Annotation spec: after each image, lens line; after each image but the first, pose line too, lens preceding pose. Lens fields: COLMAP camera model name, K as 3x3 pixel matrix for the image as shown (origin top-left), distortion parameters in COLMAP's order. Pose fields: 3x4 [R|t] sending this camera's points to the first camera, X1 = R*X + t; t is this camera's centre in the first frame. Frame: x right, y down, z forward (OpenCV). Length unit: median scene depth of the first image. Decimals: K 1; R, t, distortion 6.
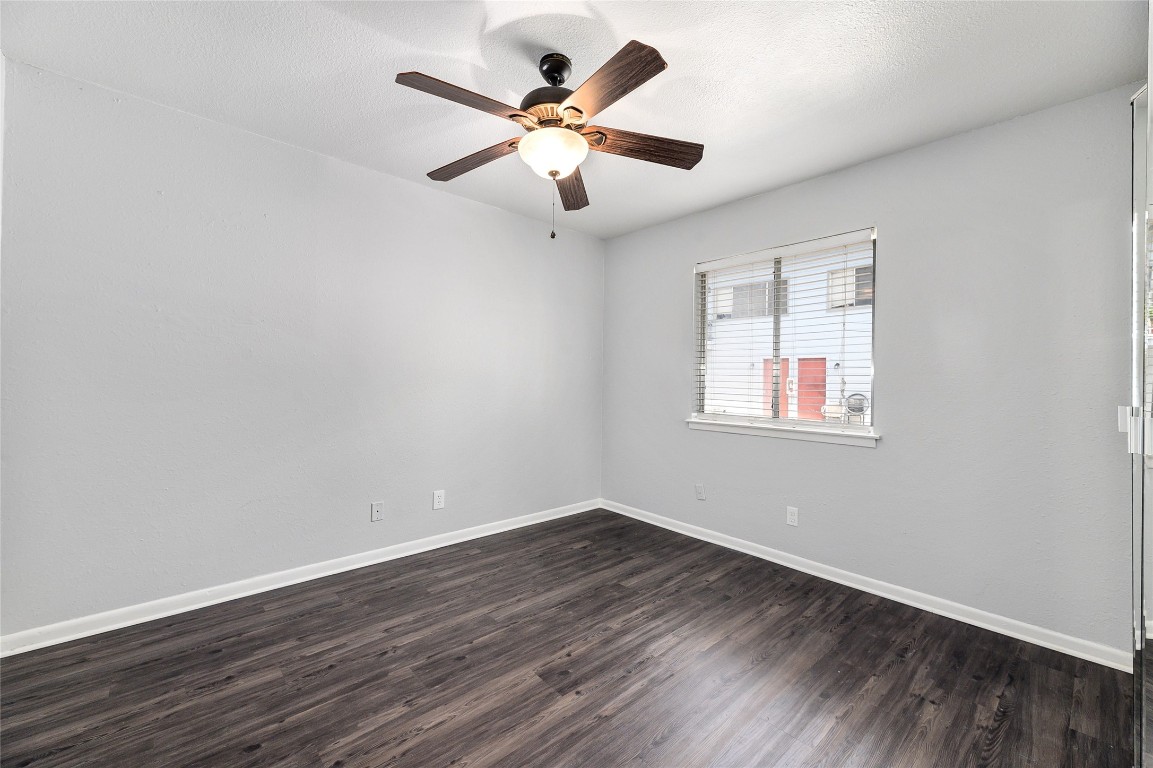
lens RADIAL K [[497.7, 0, 573.9], [0, 497.7, 379.6], [0, 0, 1]] dist [-0.020597, 0.000071]
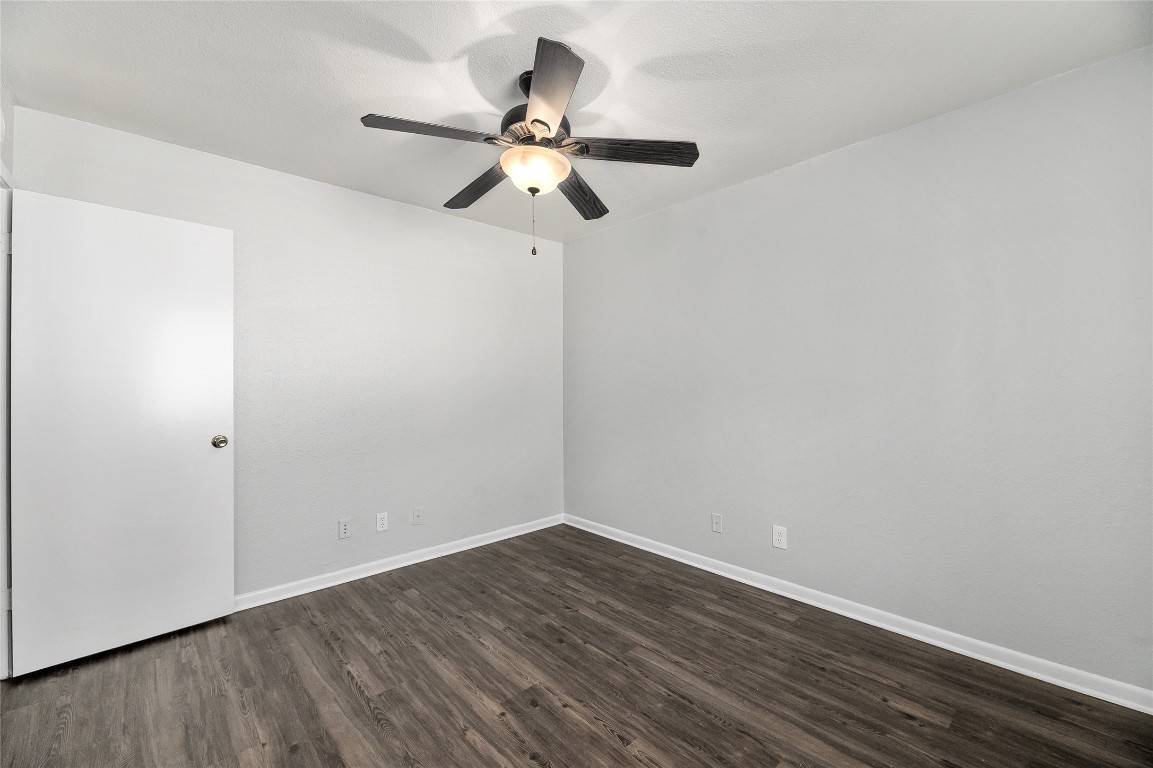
lens RADIAL K [[497.7, 0, 573.9], [0, 497.7, 379.6], [0, 0, 1]] dist [-0.020597, 0.000071]
pose [[-0.047691, -0.010164, -0.998810, 0.783745], [-0.004283, 0.999941, -0.009971, -0.016434], [0.998853, 0.003802, -0.047731, 0.942644]]
